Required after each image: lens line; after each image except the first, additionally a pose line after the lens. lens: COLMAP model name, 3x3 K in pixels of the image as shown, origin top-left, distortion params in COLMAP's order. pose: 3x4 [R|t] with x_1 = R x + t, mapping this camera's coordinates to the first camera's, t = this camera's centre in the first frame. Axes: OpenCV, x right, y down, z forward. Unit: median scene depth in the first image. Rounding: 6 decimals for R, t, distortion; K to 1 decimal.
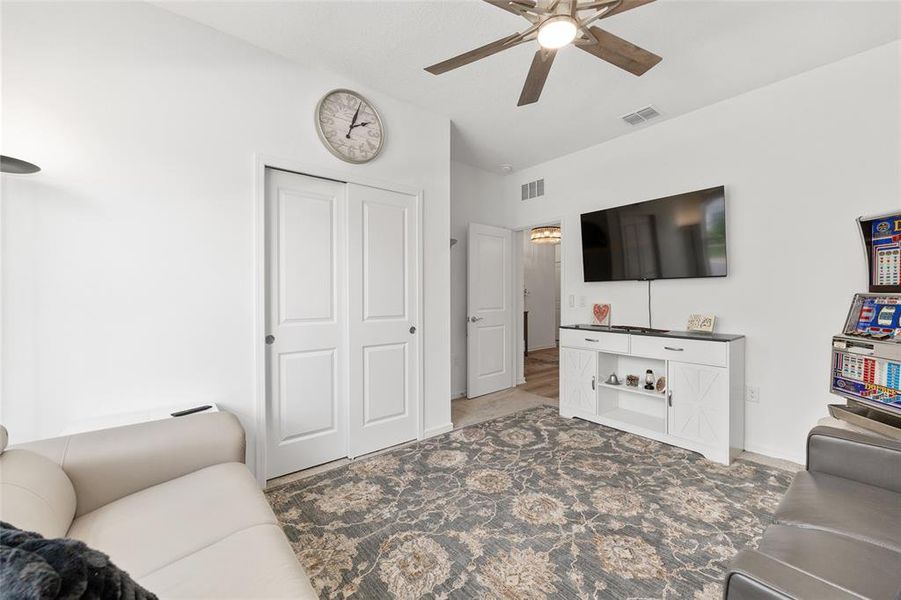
lens RADIAL K [[363.3, 0, 452.5], [0, 363.3, 296.6], [0, 0, 1]] dist [-0.003120, -0.000154]
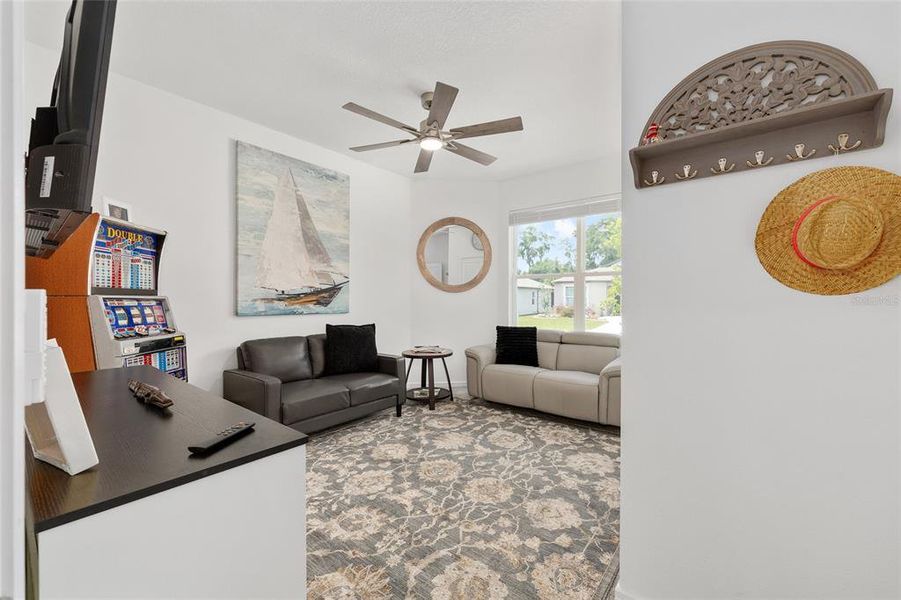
lens RADIAL K [[363.3, 0, 448.3], [0, 363.3, 298.0], [0, 0, 1]] dist [-0.003120, -0.000154]
pose [[-0.980065, 0.002606, -0.198658, 0.455078], [0.001130, 0.999971, 0.007543, -0.008814], [0.198671, 0.007168, -0.980040, 2.223464]]
